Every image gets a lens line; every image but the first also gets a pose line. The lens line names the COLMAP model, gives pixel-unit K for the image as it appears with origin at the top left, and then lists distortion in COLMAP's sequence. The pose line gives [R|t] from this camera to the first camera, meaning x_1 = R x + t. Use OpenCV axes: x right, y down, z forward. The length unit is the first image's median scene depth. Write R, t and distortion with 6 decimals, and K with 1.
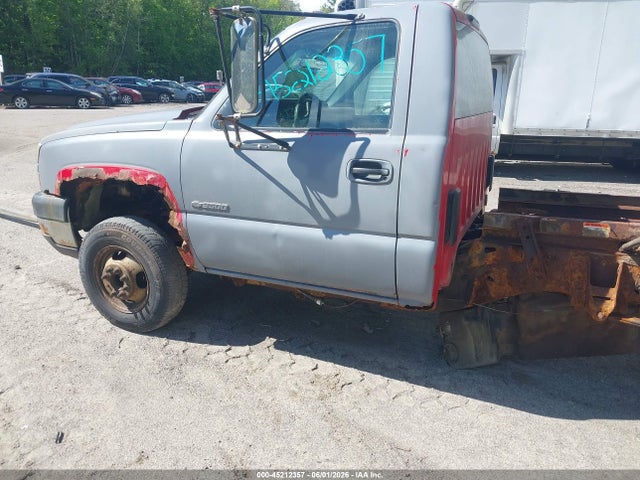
lens RADIAL K [[499.1, 0, 325.0], [0, 499.1, 238.4], [0, 0, 1]] dist [0.032787, -0.036515]
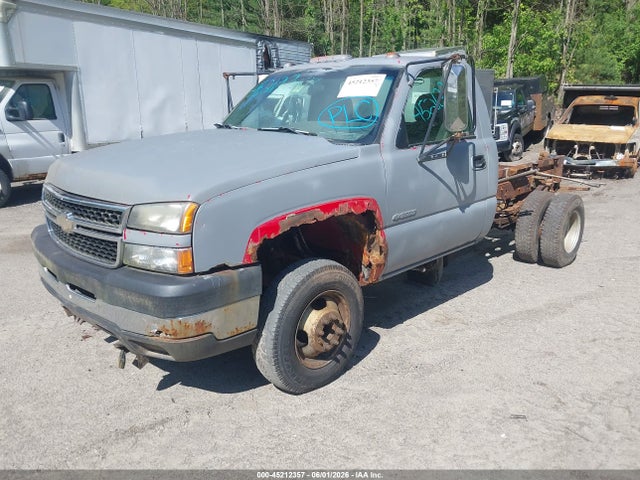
lens RADIAL K [[499.1, 0, 310.2], [0, 499.1, 250.6], [0, 0, 1]] dist [0.032787, -0.036515]
pose [[0.369063, -0.268401, 0.889805, -1.280540], [0.268762, 0.947310, 0.174272, -0.232648], [-0.889696, 0.174829, 0.421753, 0.684370]]
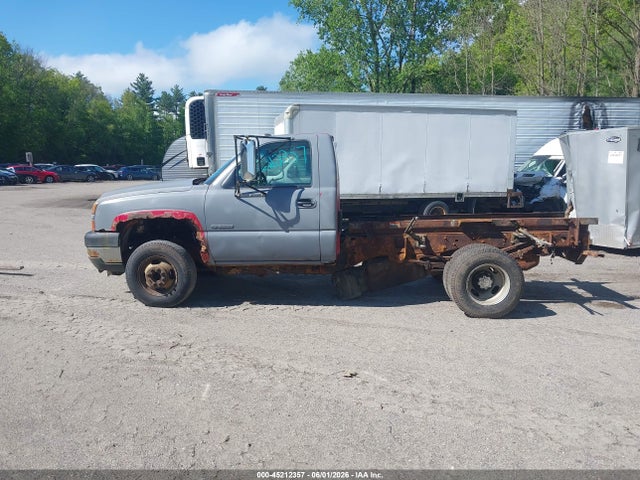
lens RADIAL K [[499.1, 0, 318.3], [0, 499.1, 238.7], [0, 0, 1]] dist [0.032787, -0.036515]
pose [[0.935891, -0.061566, 0.346868, -0.530311], [0.112741, 0.985172, -0.129330, 0.266749], [-0.333762, 0.160145, 0.928955, -0.907749]]
